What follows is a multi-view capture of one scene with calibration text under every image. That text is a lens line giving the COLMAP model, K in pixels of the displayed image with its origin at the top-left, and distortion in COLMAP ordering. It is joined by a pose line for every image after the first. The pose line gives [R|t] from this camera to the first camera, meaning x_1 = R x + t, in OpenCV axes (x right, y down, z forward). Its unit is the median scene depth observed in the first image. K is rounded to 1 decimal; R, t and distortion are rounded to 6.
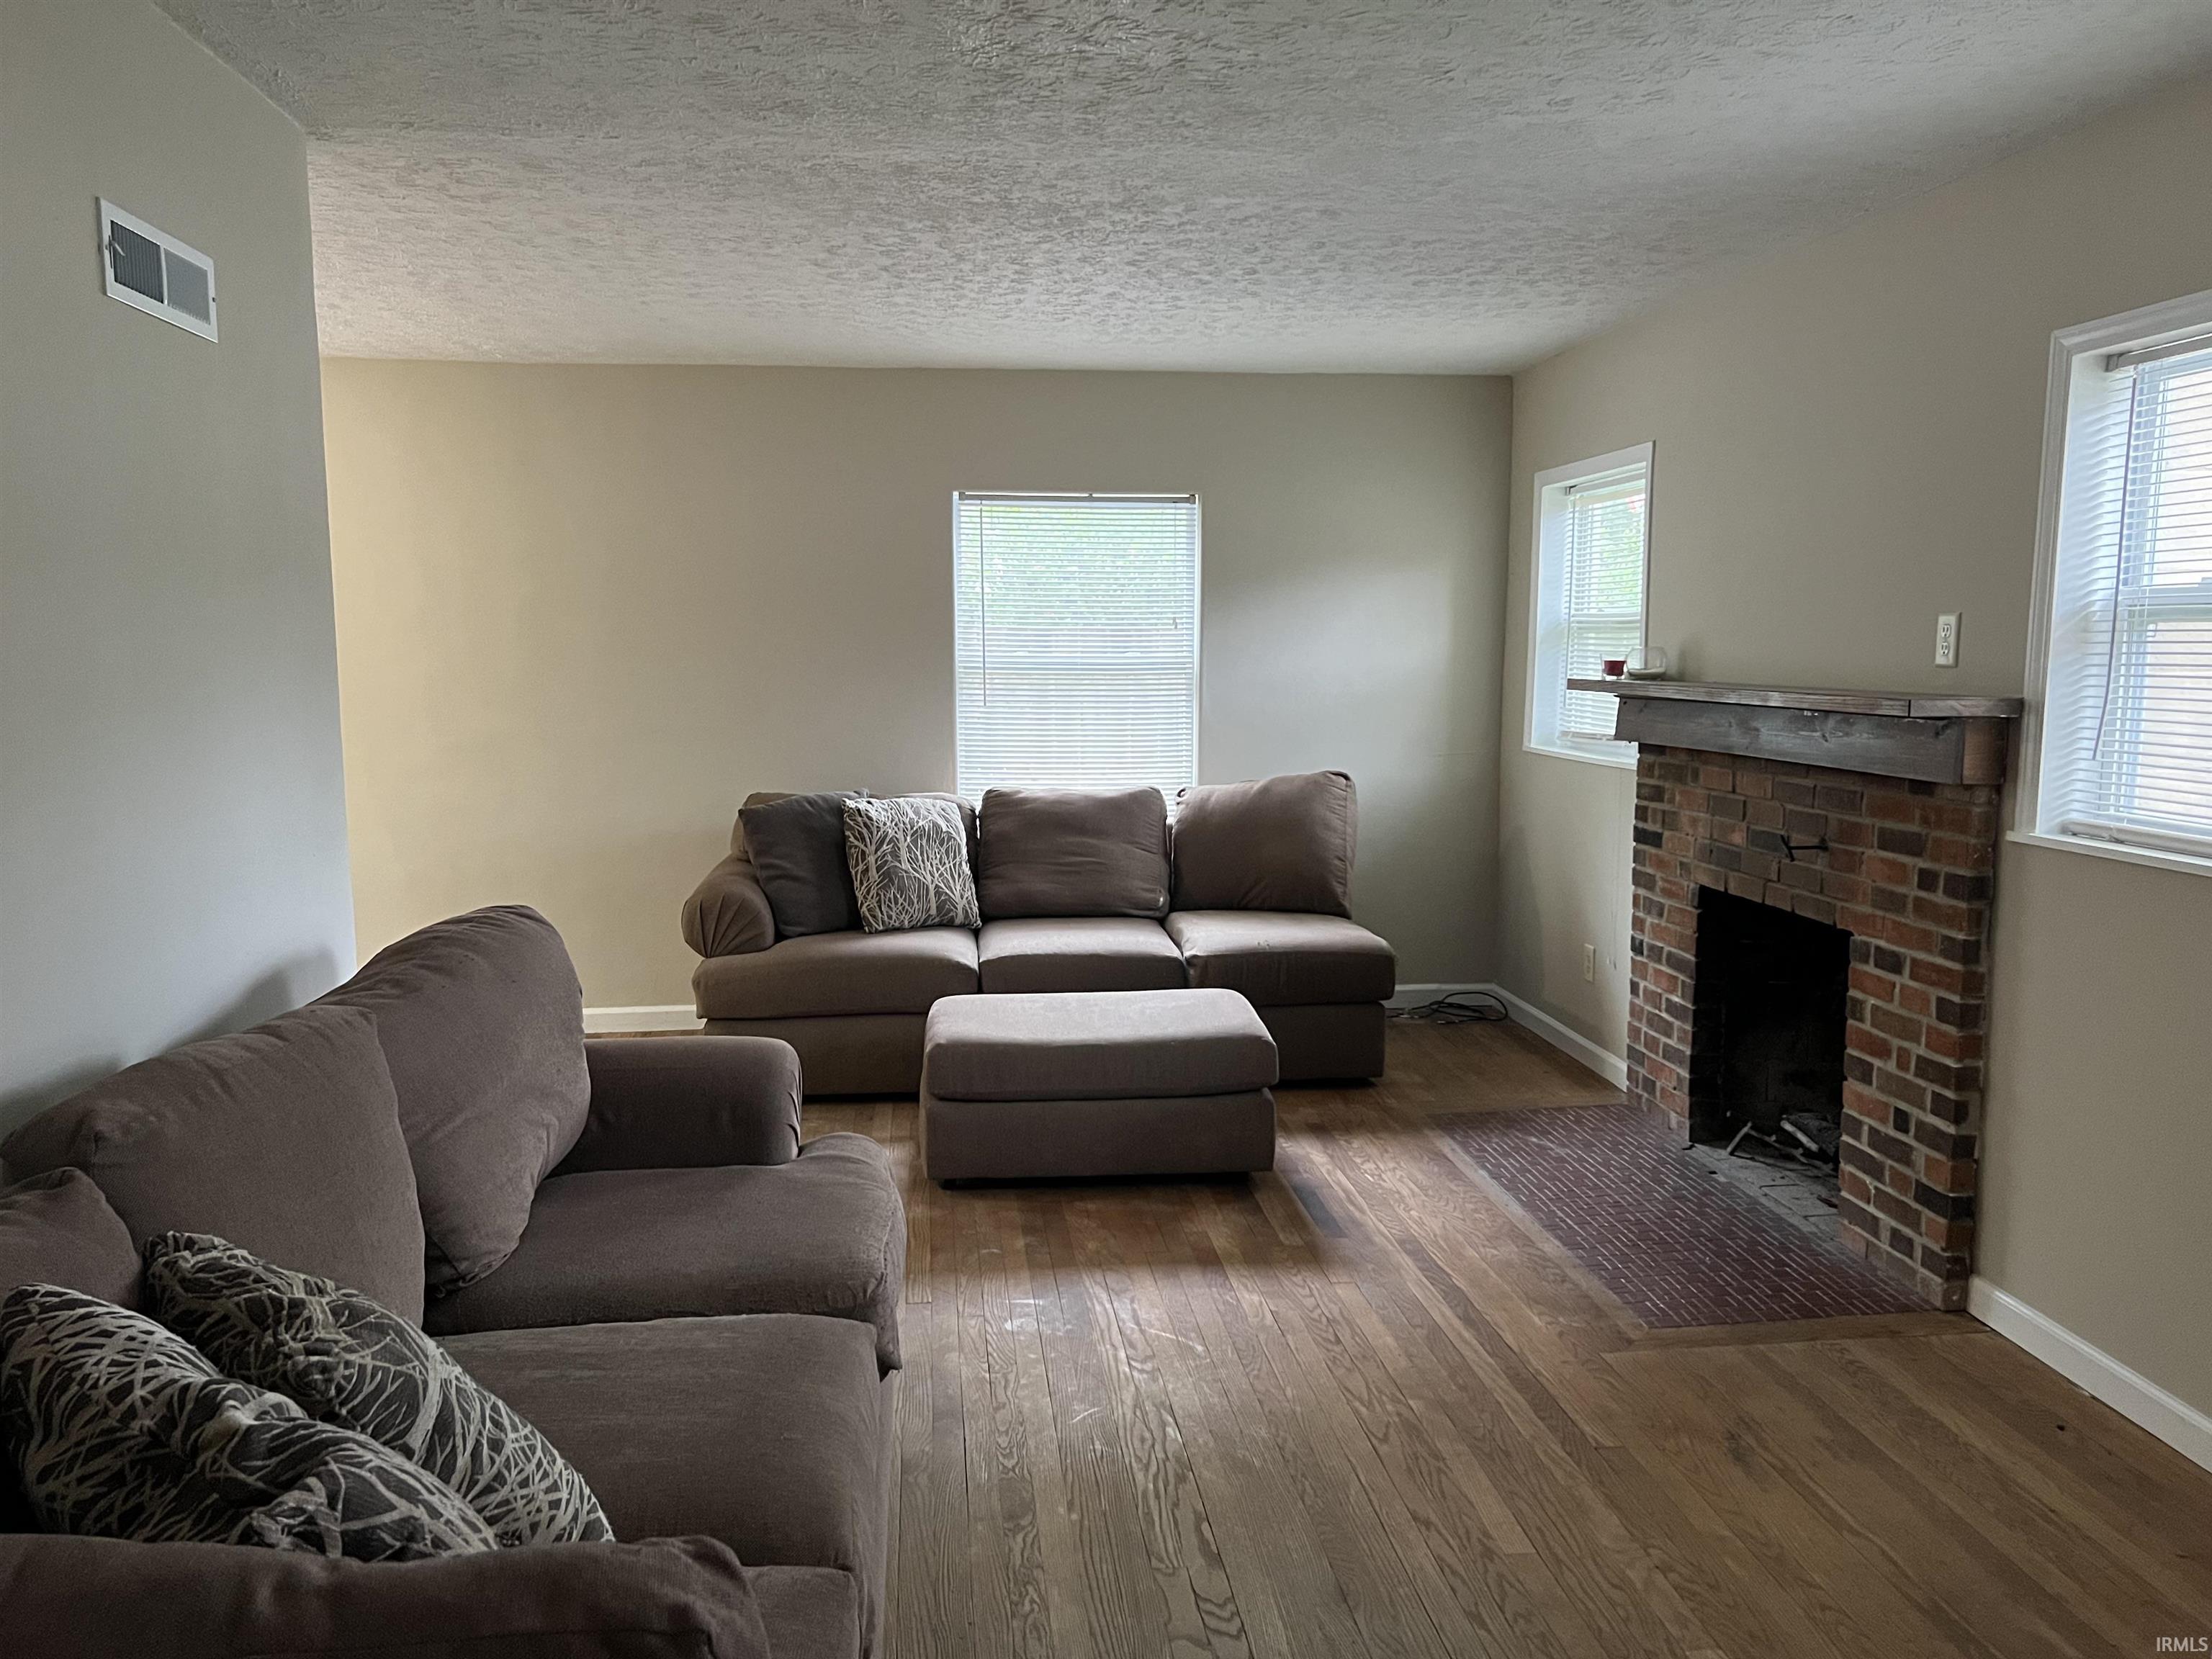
lens RADIAL K [[1687.4, 0, 1106.0], [0, 1687.4, 829.5], [0, 0, 1]] dist [0.078455, -0.101614]
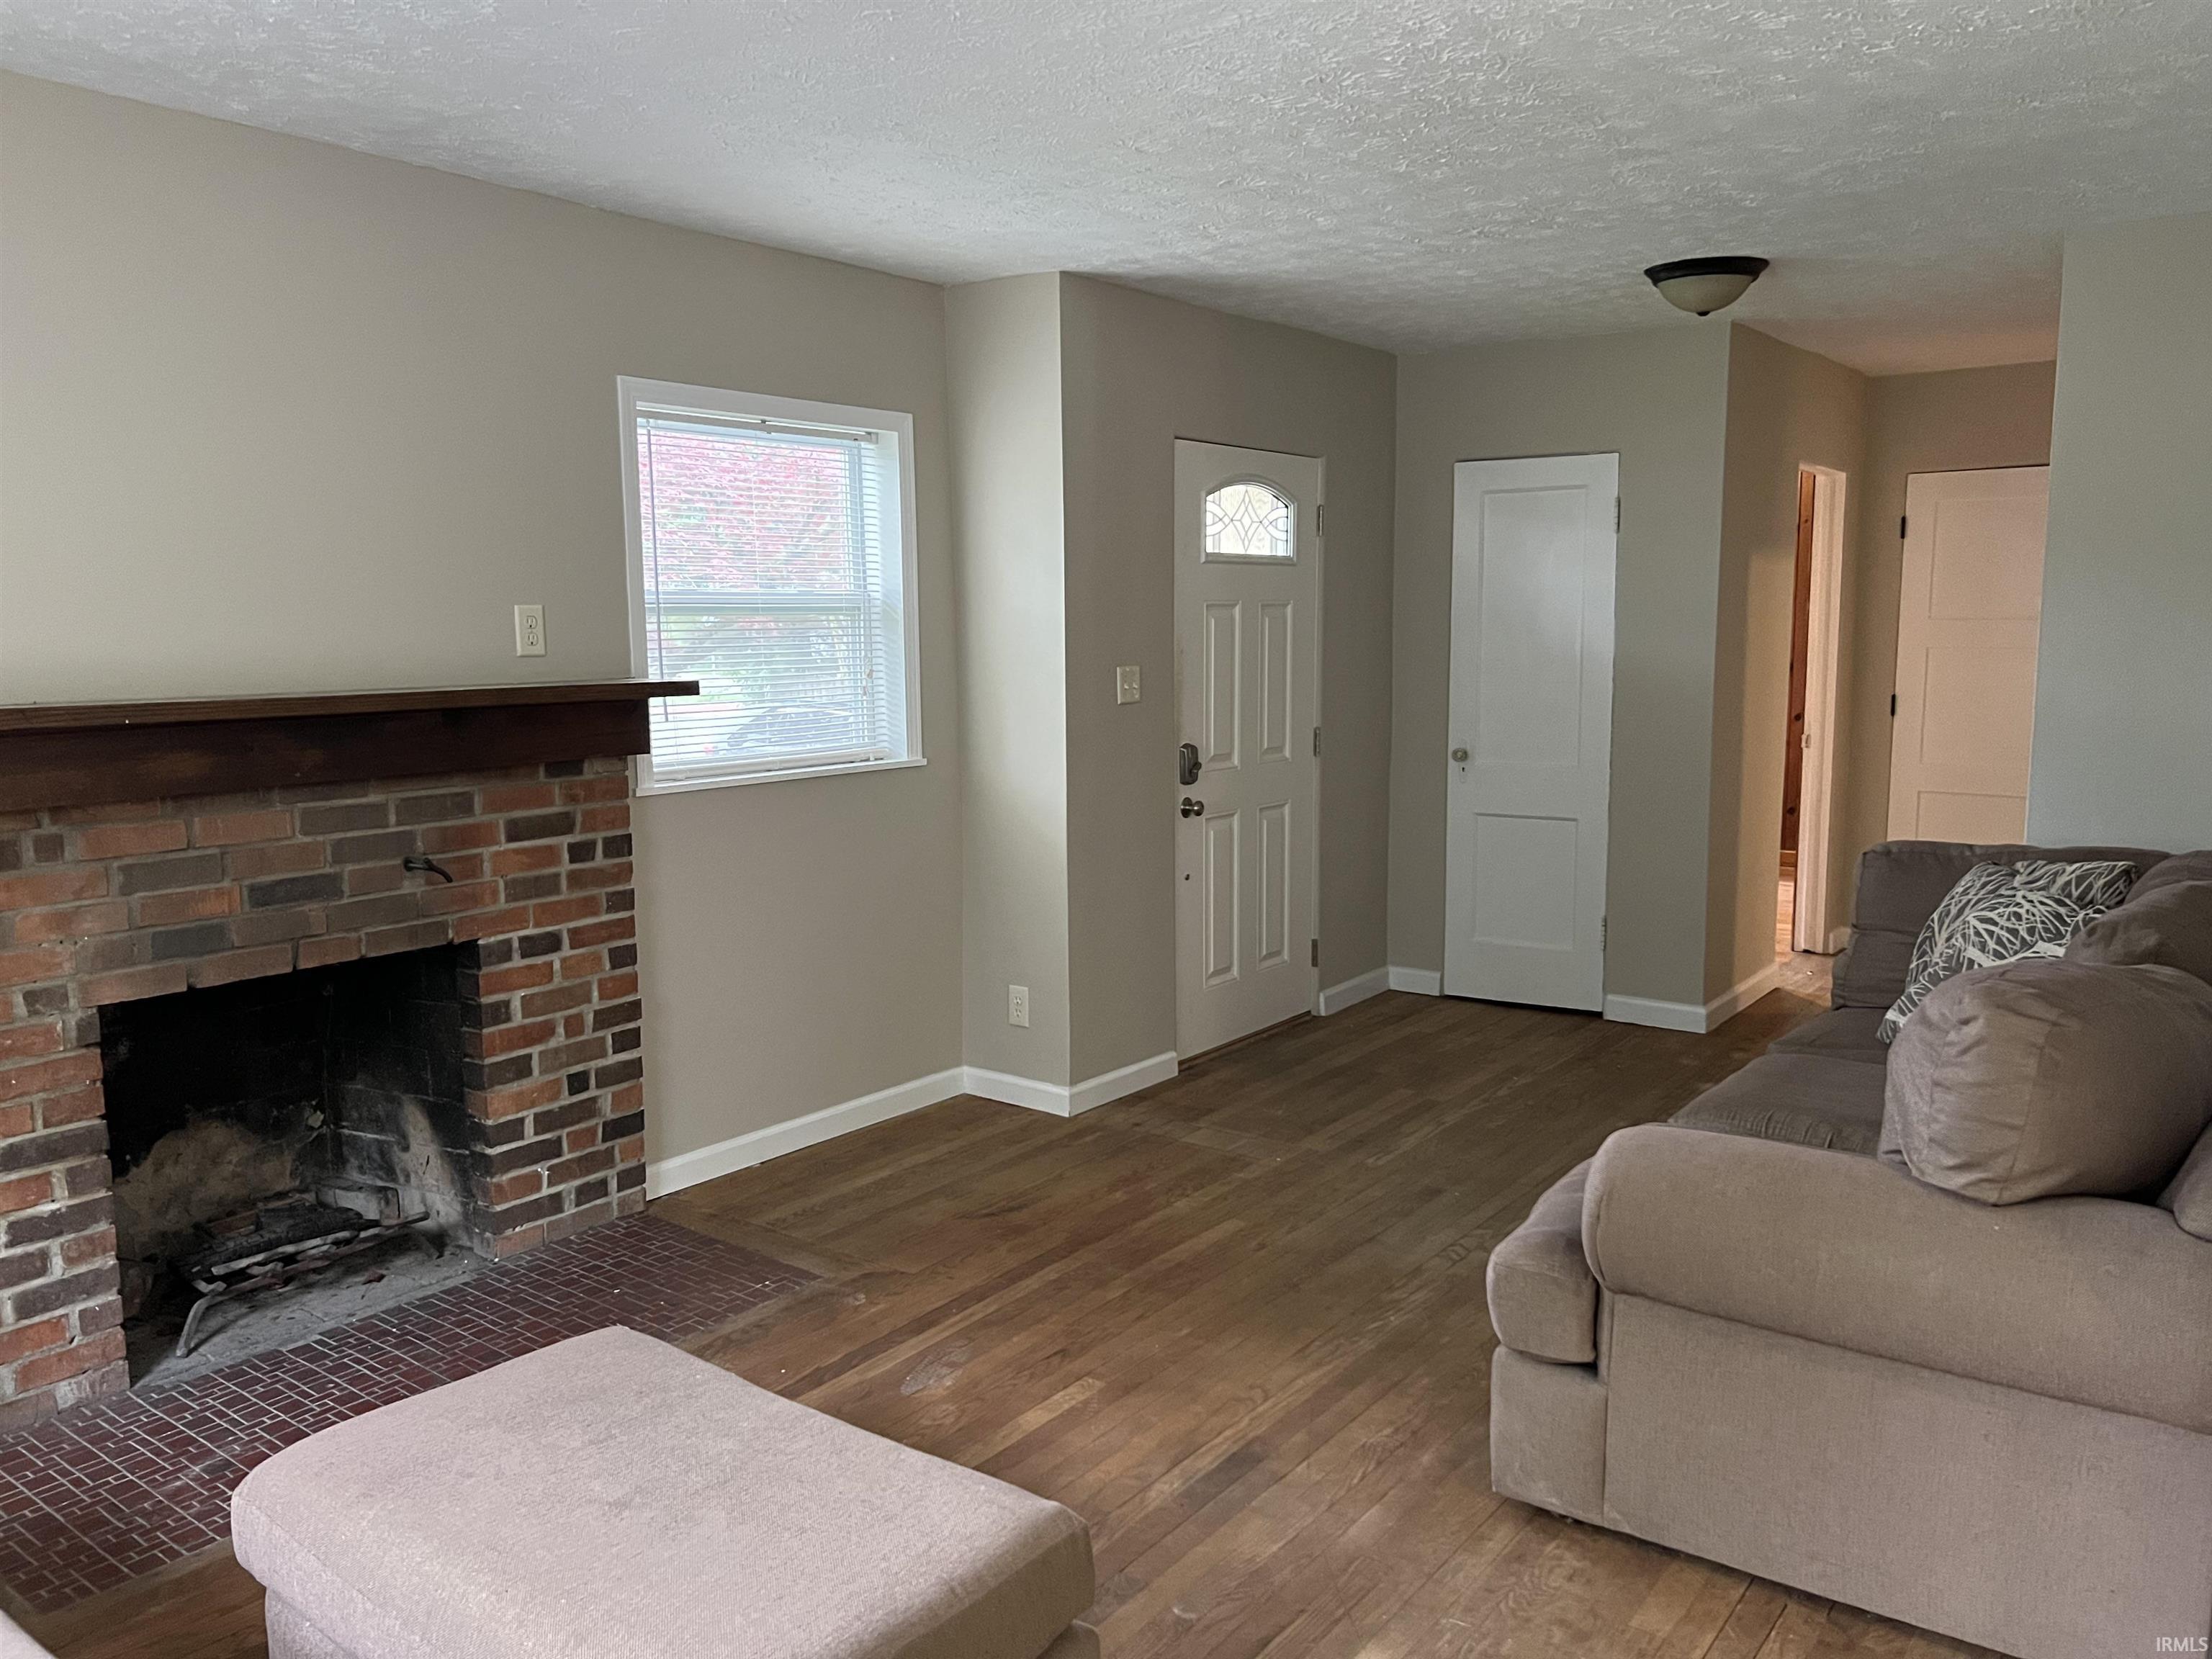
lens RADIAL K [[1685.8, 0, 1110.7], [0, 1685.8, 832.9], [0, 0, 1]] dist [0.100137, -0.128634]
pose [[-0.735106, -0.079478, 0.673277, -0.480124], [0.085752, 0.974228, 0.208630, -0.174045], [-0.672507, 0.211100, -0.709346, 1.499671]]
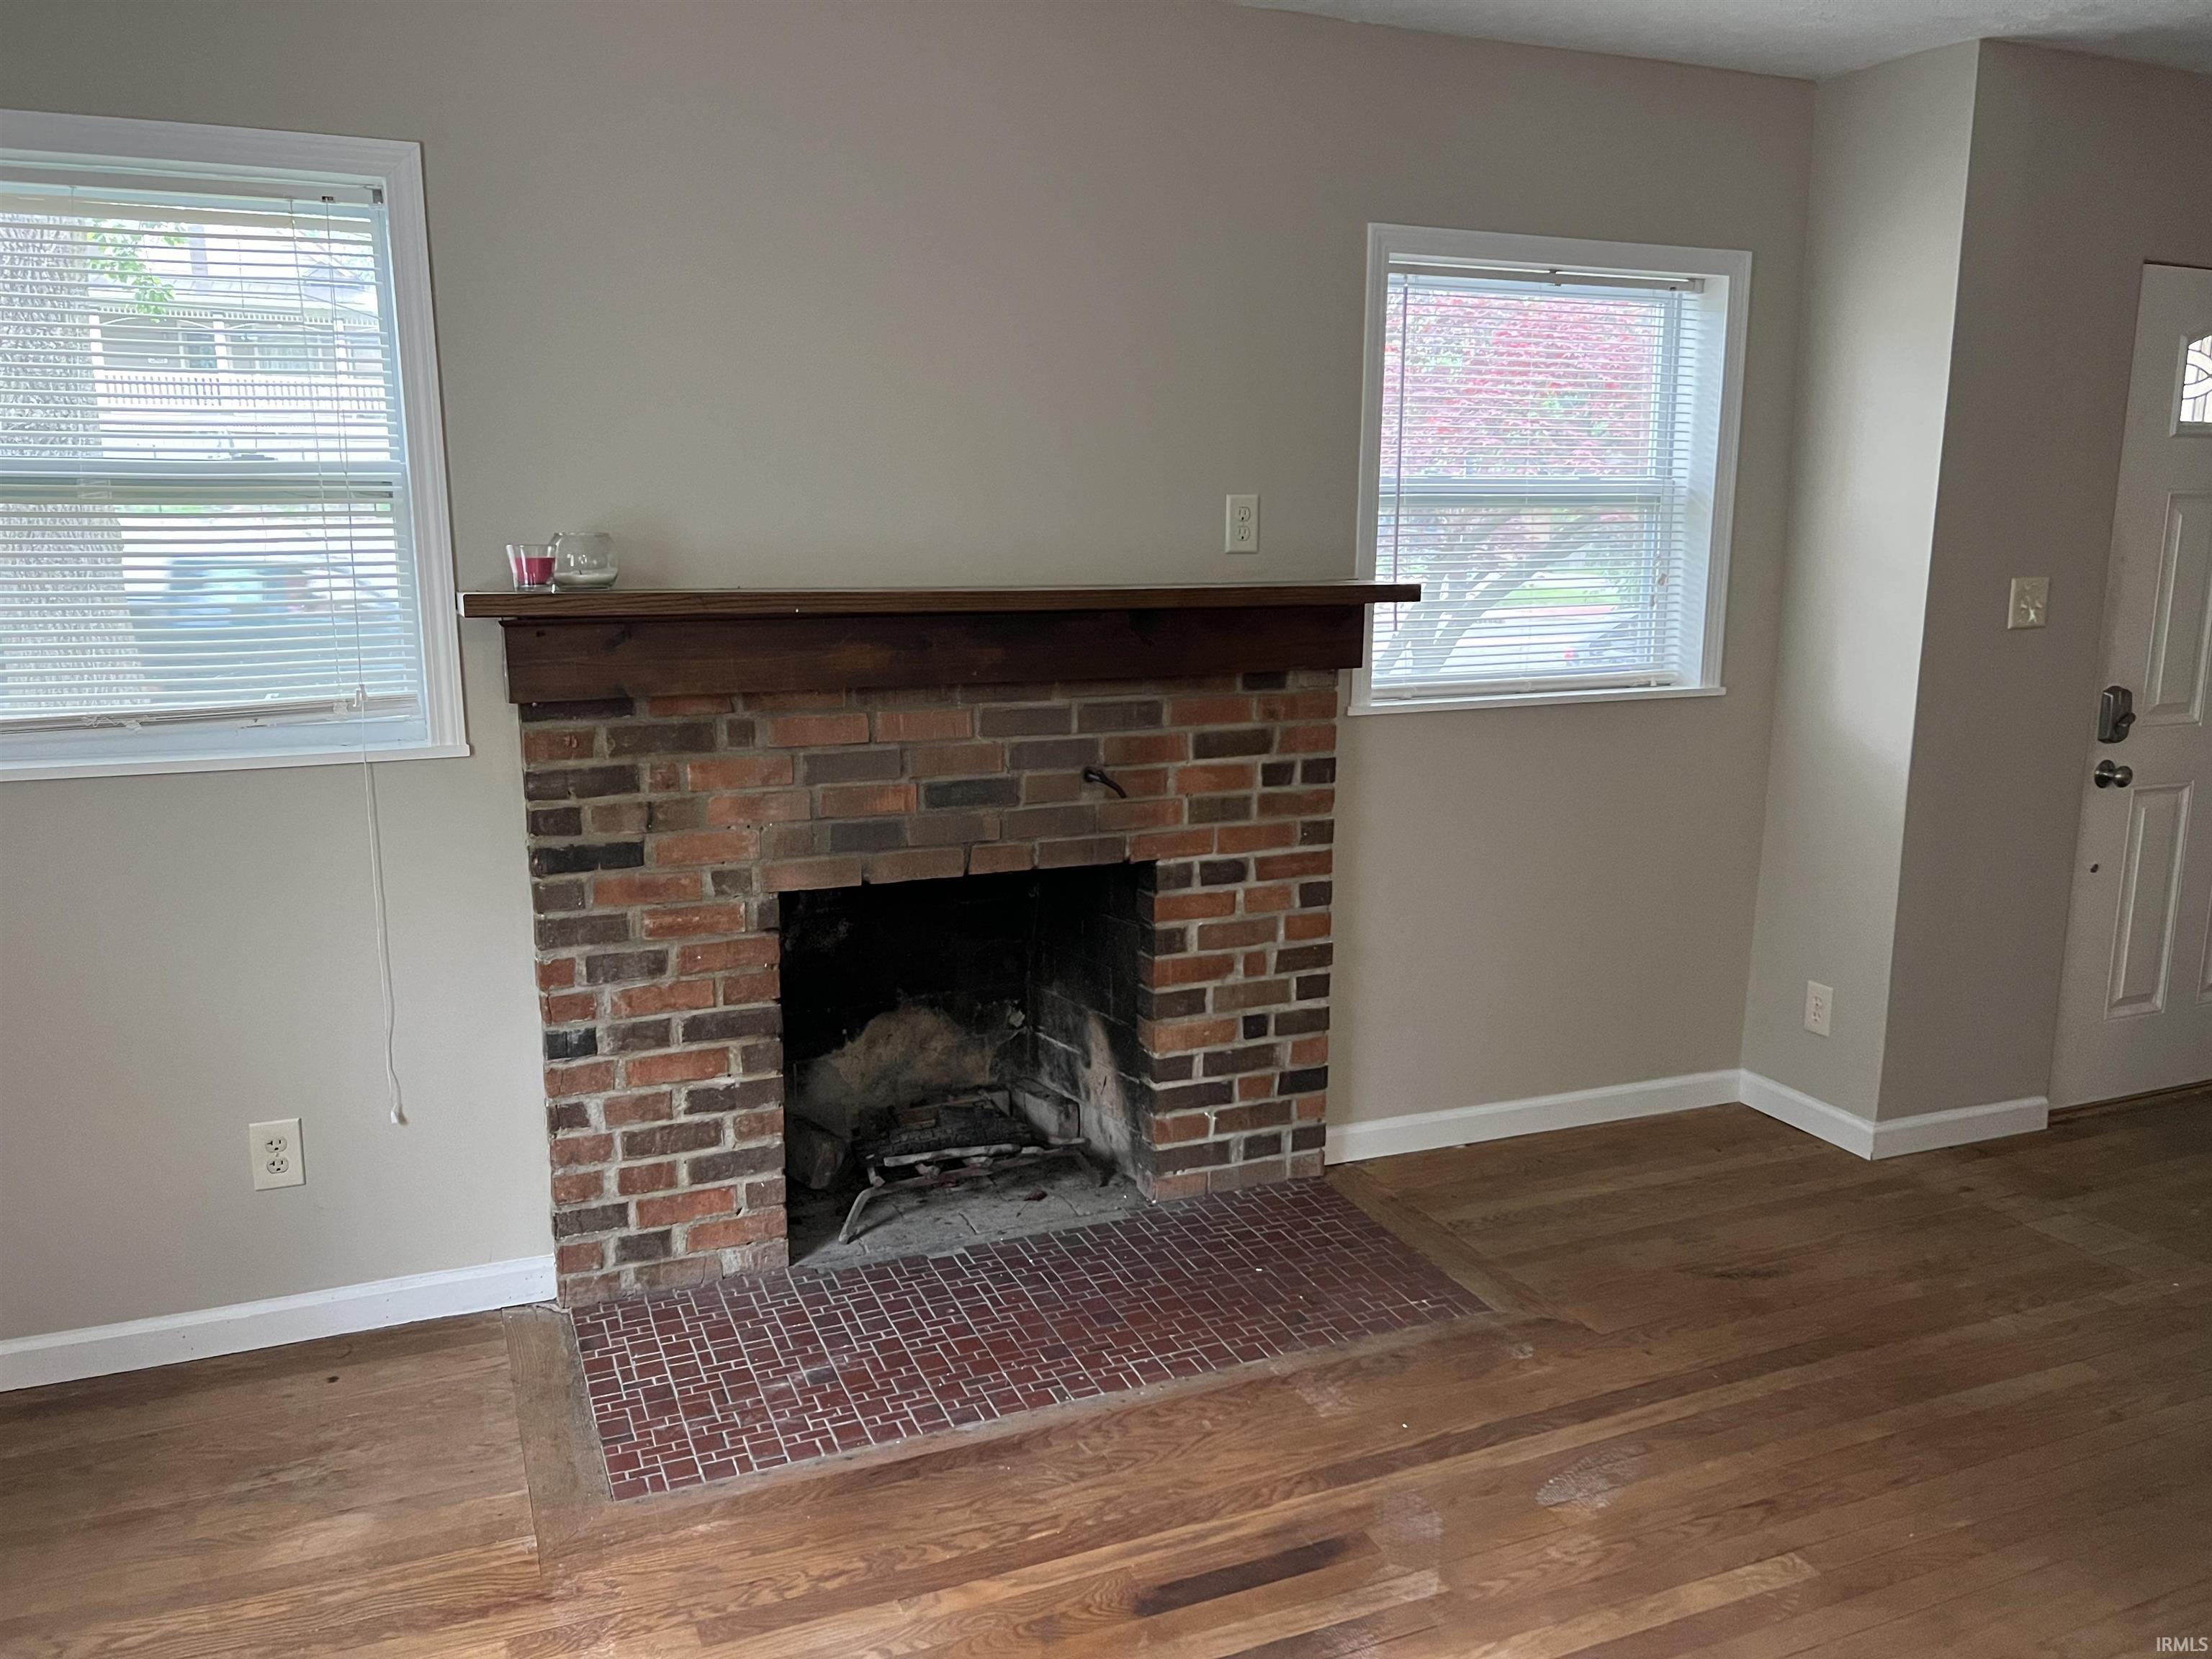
lens RADIAL K [[1685.8, 0, 1110.7], [0, 1685.8, 832.9], [0, 0, 1]] dist [0.100137, -0.128634]
pose [[-0.301805, -0.177095, 0.936777, -0.386585], [0.103257, 0.970744, 0.216783, -0.151922], [-0.947761, 0.162155, -0.274689, 1.325665]]
